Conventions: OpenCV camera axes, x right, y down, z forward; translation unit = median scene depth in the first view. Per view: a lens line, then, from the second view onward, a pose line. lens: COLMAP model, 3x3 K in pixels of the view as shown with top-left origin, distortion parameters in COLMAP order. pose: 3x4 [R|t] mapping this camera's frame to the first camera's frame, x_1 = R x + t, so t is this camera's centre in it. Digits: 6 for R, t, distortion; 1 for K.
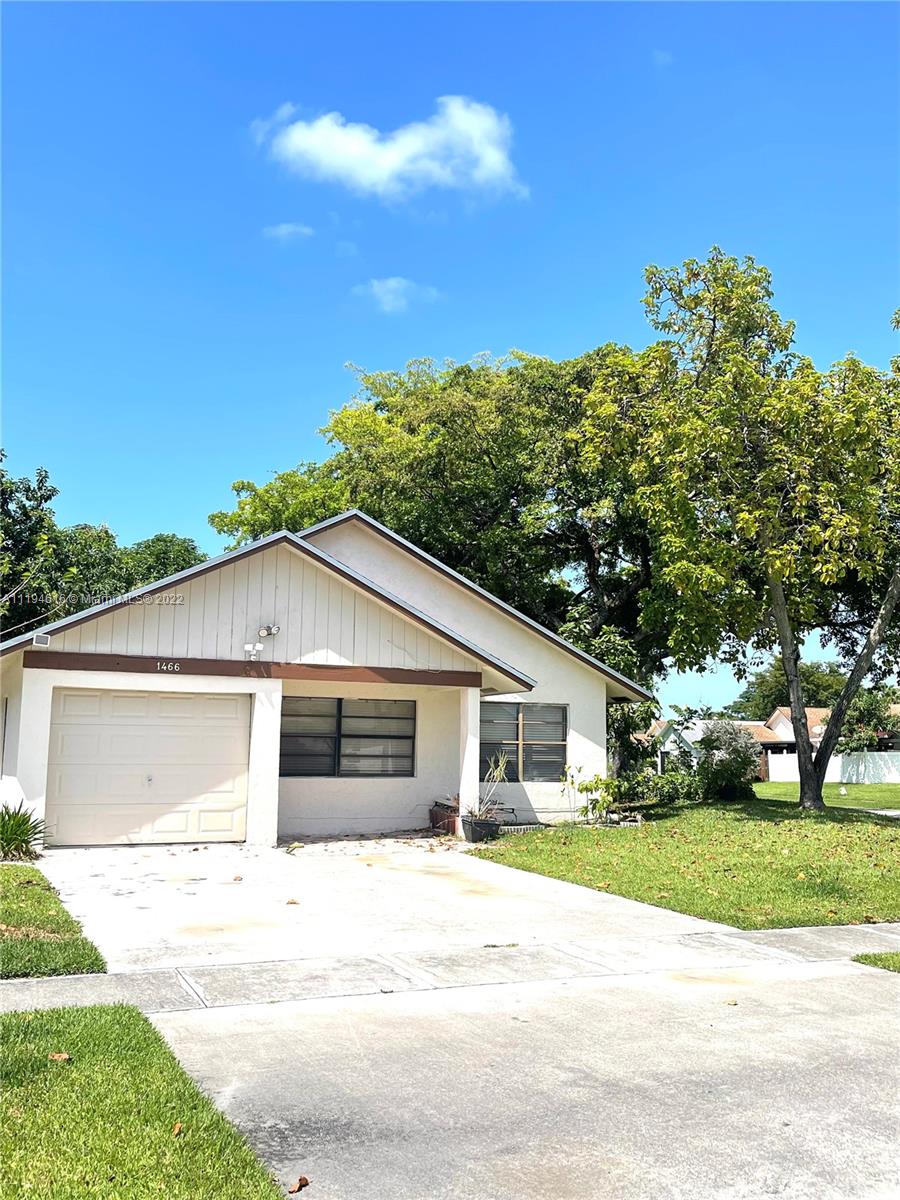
lens RADIAL K [[1147.8, 0, 450.3], [0, 1147.8, 600.2], [0, 0, 1]] dist [0.082514, 0.000000]
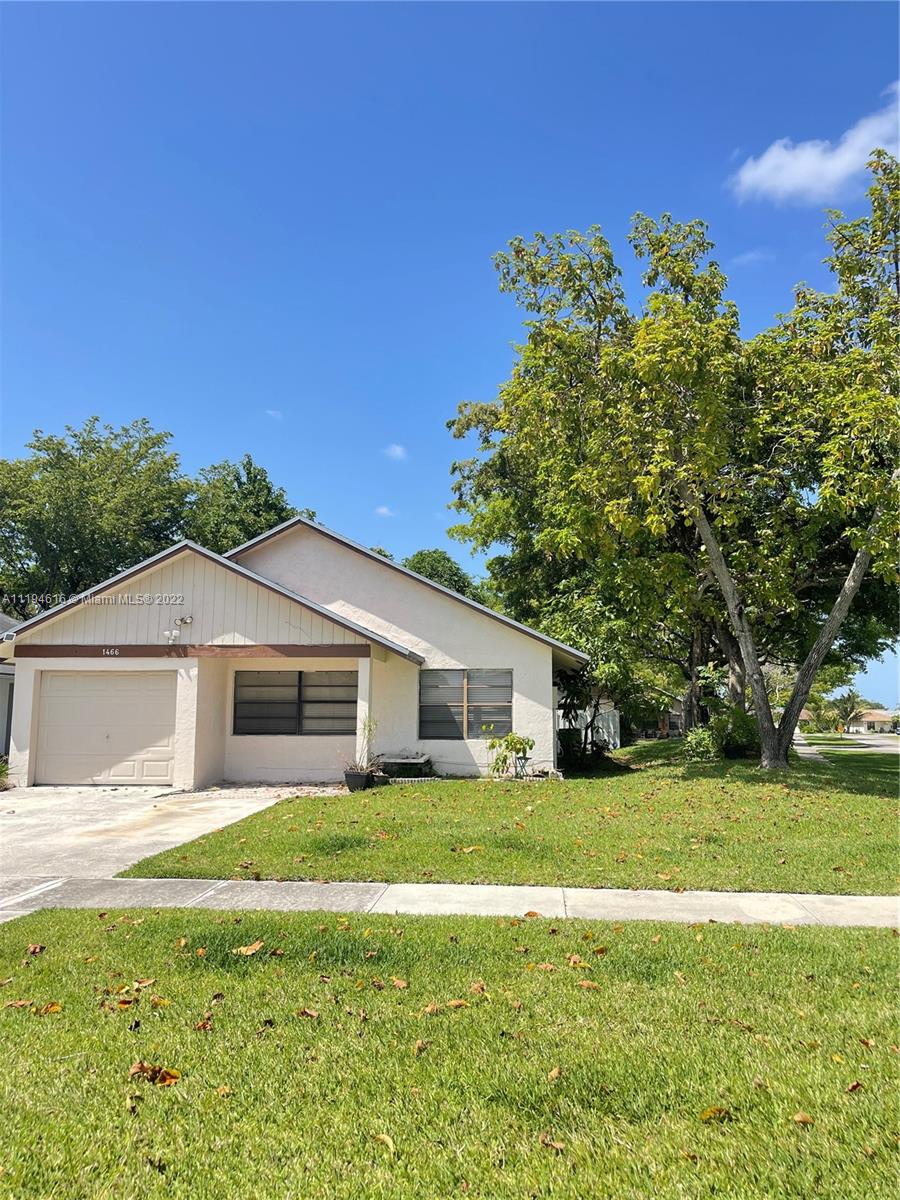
lens RADIAL K [[960.3, 0, 449.7], [0, 960.3, 601.8], [0, 0, 1]] dist [0.088118, 0.007093]
pose [[0.857202, -0.071636, -0.509973, 0.574722], [0.075329, 0.997068, -0.013438, 0.037962], [0.509440, -0.026897, 0.860086, 0.202138]]
